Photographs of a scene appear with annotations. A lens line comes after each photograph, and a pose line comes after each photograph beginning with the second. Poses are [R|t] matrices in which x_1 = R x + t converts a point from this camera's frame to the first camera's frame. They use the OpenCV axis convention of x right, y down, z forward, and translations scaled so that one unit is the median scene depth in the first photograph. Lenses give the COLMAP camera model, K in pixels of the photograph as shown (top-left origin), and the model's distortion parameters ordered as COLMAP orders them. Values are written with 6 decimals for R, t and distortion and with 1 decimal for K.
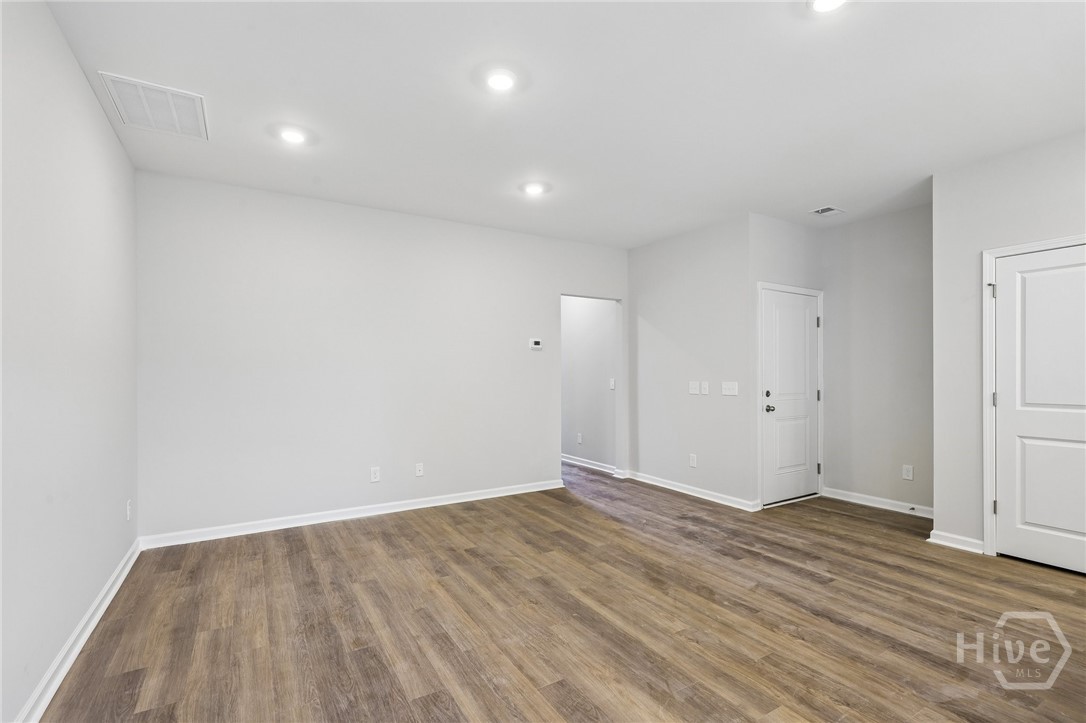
lens RADIAL K [[493.5, 0, 543.4], [0, 493.5, 372.4], [0, 0, 1]] dist [0.002239, 0.000080]
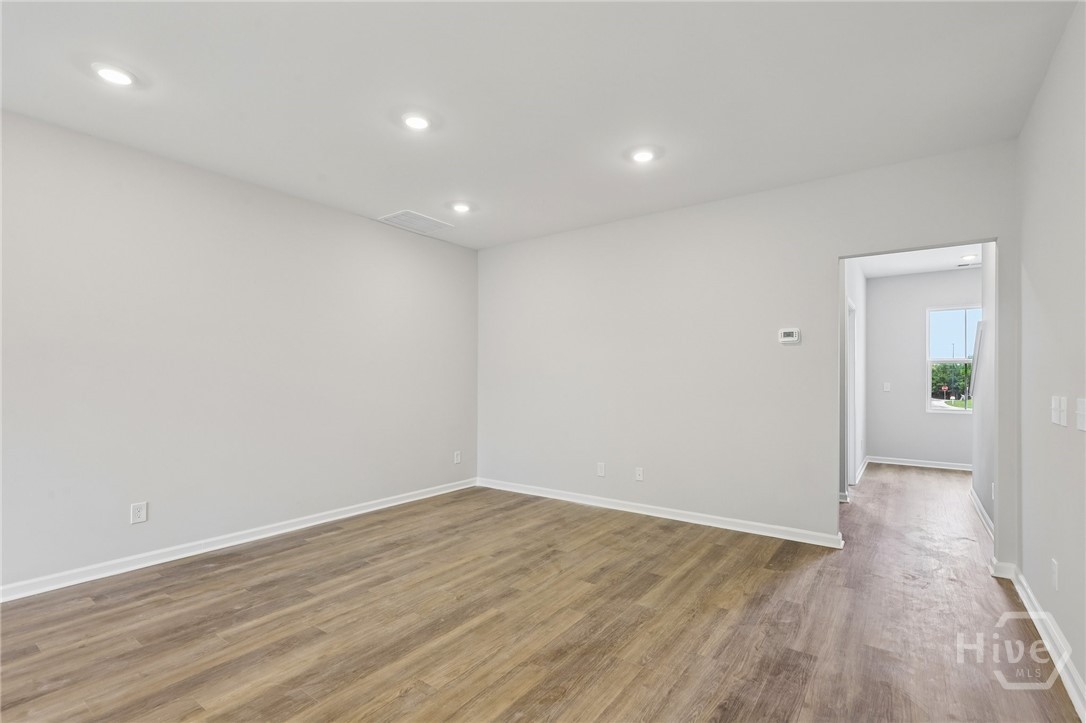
lens RADIAL K [[493.5, 0, 543.4], [0, 493.5, 372.4], [0, 0, 1]] dist [0.002239, 0.000080]
pose [[0.387368, -0.006680, -0.921901, 0.816758], [0.001099, 0.999976, -0.006784, 0.001824], [0.921925, 0.001615, 0.387366, 0.620478]]
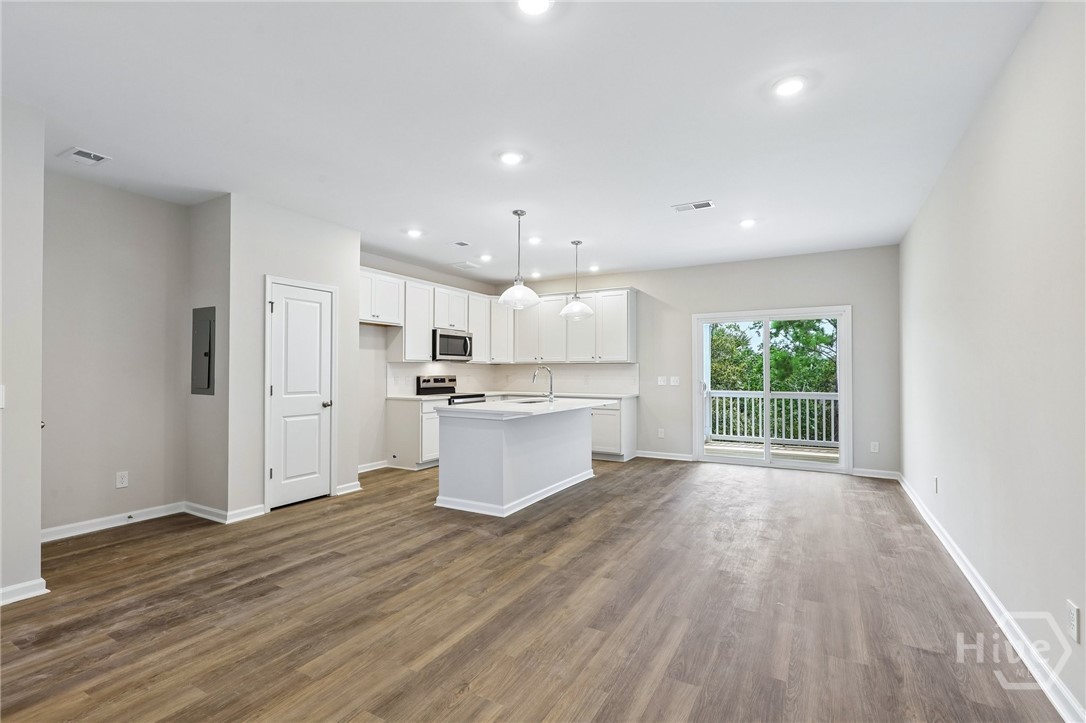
lens RADIAL K [[493.5, 0, 543.4], [0, 493.5, 372.4], [0, 0, 1]] dist [0.002239, 0.000080]
pose [[-0.492145, 0.000249, 0.870513, -0.574980], [-0.003235, 0.999993, -0.002115, 0.006036], [-0.870507, -0.003857, -0.492140, 1.024032]]
